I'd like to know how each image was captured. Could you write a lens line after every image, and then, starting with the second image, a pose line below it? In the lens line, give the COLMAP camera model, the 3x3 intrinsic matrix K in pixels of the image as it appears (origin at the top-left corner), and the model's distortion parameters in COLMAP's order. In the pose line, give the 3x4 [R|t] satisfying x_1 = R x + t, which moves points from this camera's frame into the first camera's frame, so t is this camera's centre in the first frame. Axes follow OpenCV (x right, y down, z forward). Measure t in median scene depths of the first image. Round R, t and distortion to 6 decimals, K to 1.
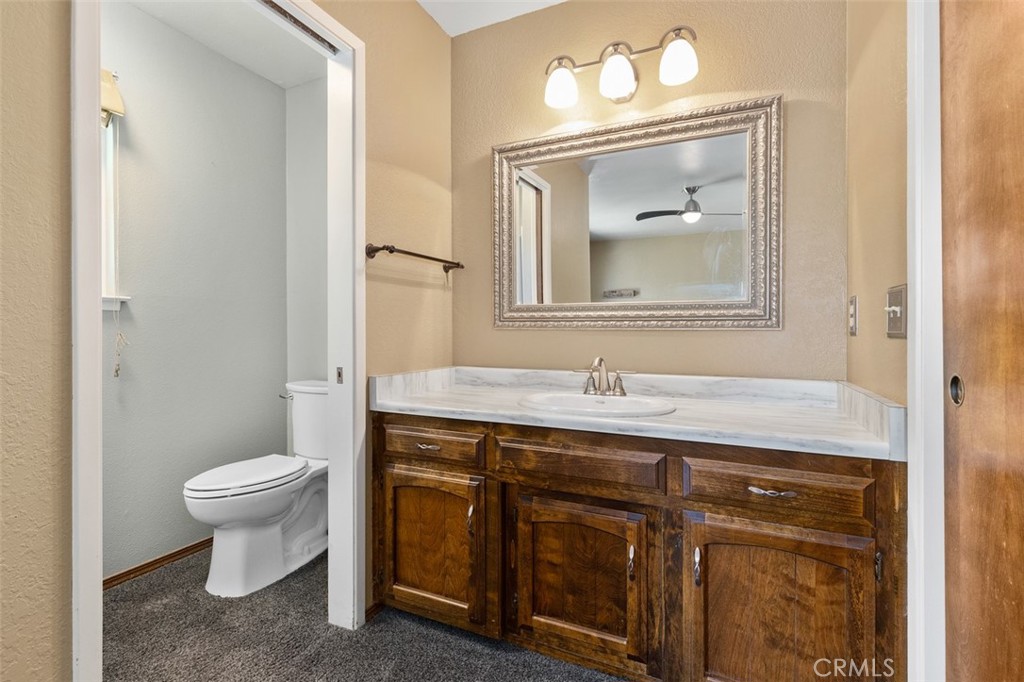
lens RADIAL K [[459.0, 0, 509.6], [0, 459.0, 333.1], [0, 0, 1]] dist [0.000803, -0.000561]
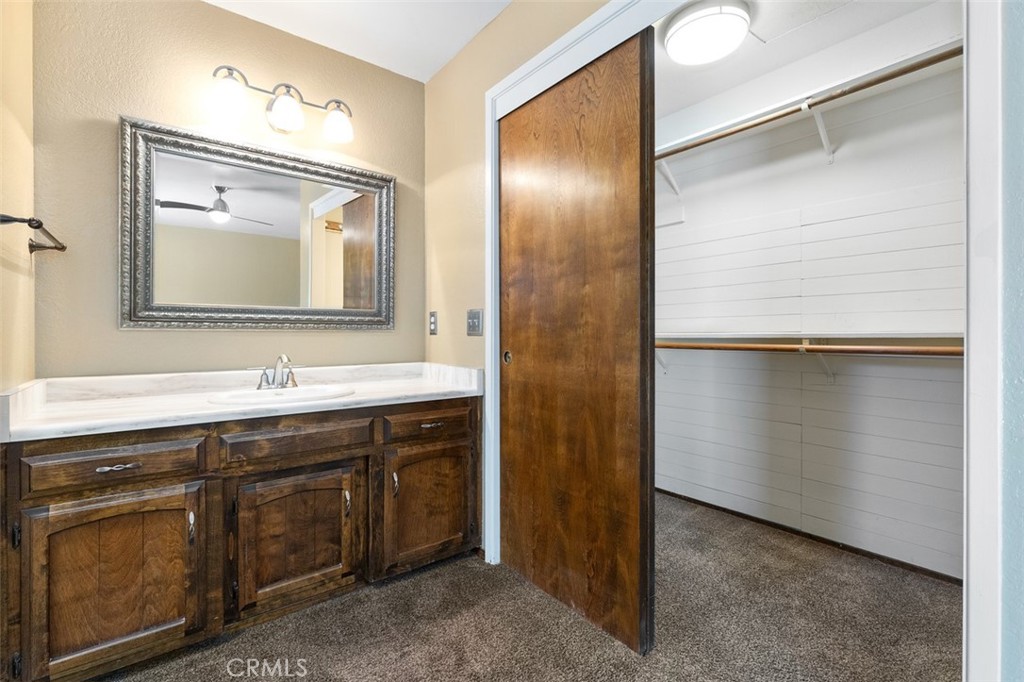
lens RADIAL K [[459.0, 0, 509.6], [0, 459.0, 333.1], [0, 0, 1]] dist [0.000803, -0.000561]
pose [[0.461699, -0.003645, 0.887029, -0.634620], [0.003001, 0.999992, 0.002547, -0.003619], [-0.887032, 0.001486, 0.461706, -0.044225]]
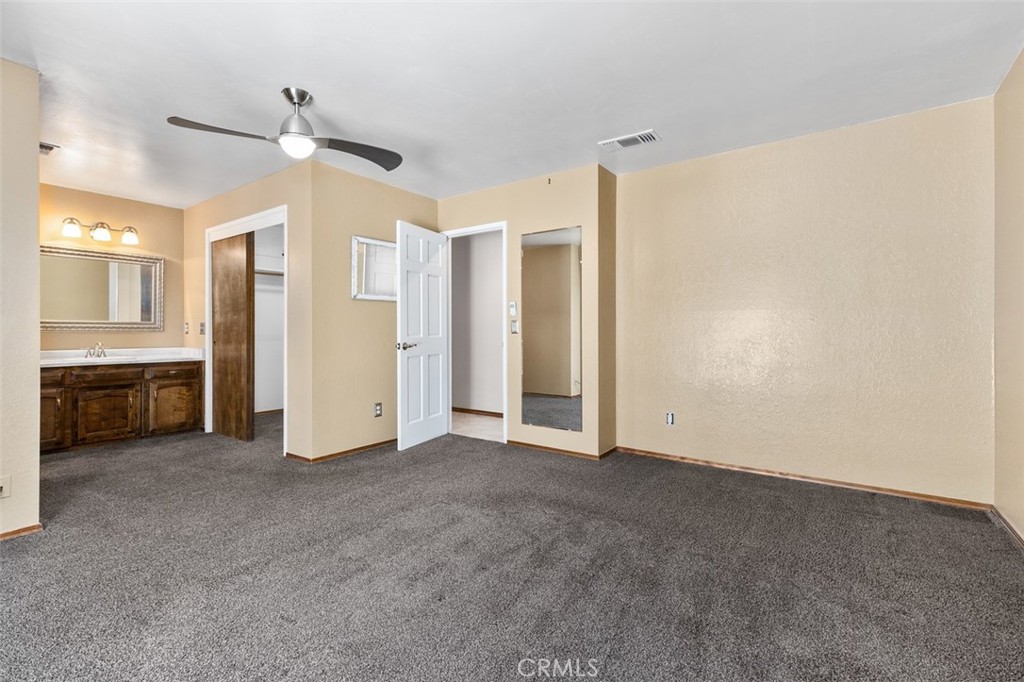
lens RADIAL K [[456.5, 0, 512.0], [0, 456.5, 328.1], [0, 0, 1]] dist [0.002577, 0.000550]
pose [[0.188060, 0.003902, 0.982150, -2.202677], [0.001758, 0.999989, -0.004310, -0.017402], [-0.982156, 0.002537, 0.188051, -2.082356]]
